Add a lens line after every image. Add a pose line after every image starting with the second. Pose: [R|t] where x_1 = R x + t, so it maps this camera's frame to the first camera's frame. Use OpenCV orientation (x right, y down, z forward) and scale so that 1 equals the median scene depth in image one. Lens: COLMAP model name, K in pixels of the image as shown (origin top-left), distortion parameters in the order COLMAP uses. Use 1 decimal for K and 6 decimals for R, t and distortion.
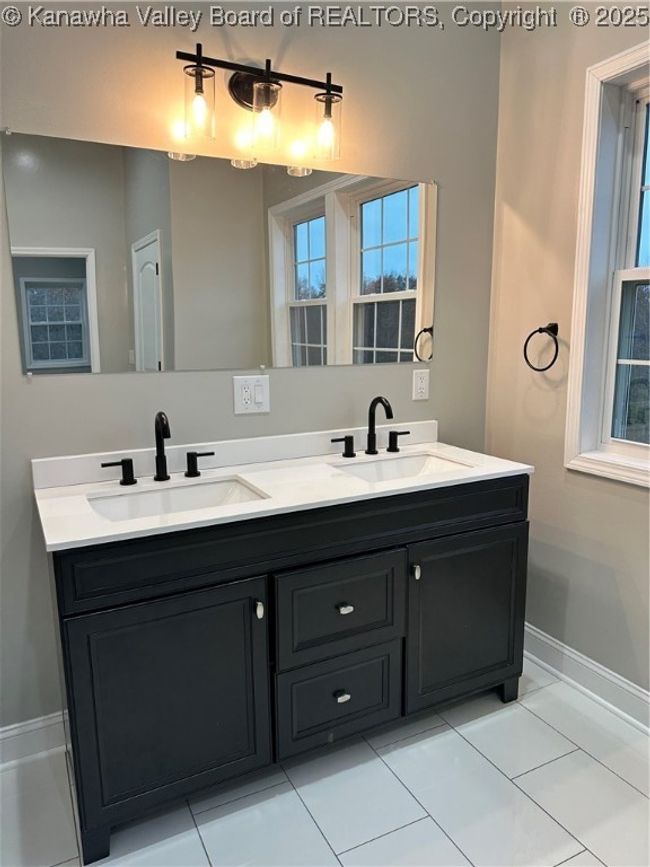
lens RADIAL K [[602.2, 0, 327.8], [0, 602.2, 435.9], [0, 0, 1]] dist [0.058325, -0.053250]
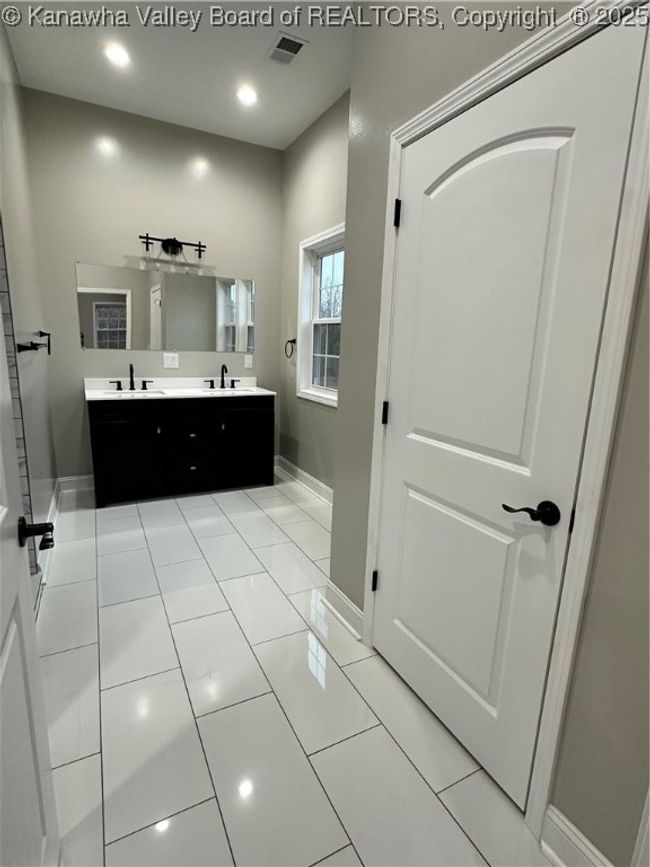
lens RADIAL K [[438.4, 0, 319.3], [0, 438.4, 431.0], [0, 0, 1]] dist [0.023584, -0.000286]
pose [[0.999117, 0.041937, 0.002556, 0.493291], [-0.041988, 0.998812, 0.024751, 0.150815], [-0.001515, -0.024836, 0.999690, -0.851857]]
